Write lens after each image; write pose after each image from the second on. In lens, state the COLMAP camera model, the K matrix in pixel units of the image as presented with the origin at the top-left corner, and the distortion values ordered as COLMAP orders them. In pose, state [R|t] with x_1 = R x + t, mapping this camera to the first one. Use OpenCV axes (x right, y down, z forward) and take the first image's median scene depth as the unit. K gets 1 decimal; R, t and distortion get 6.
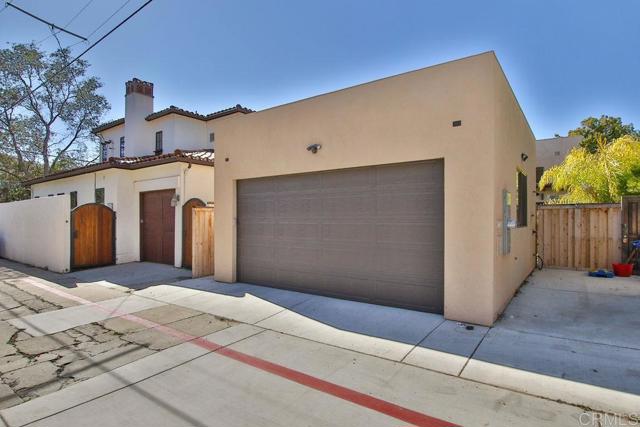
lens RADIAL K [[329.7, 0, 307.7], [0, 329.7, 216.0], [0, 0, 1]] dist [-0.025017, 0.004949]
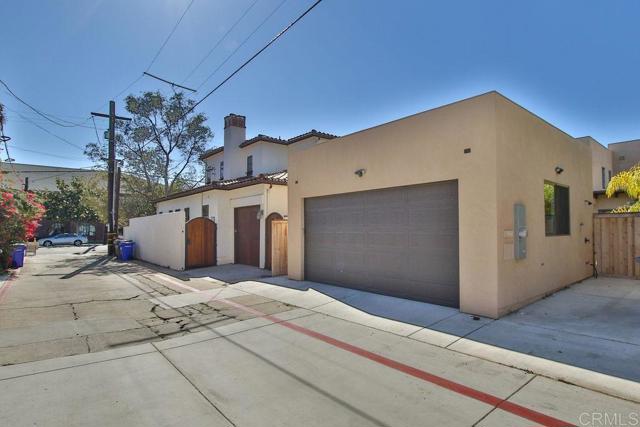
lens RADIAL K [[329.7, 0, 319.3], [0, 329.7, 216.9], [0, 0, 1]] dist [-0.025017, 0.004949]
pose [[0.972714, -0.013532, -0.231612, 0.152831], [0.008135, 0.999673, -0.024240, -0.008979], [0.231865, 0.021694, 0.972506, -0.237780]]
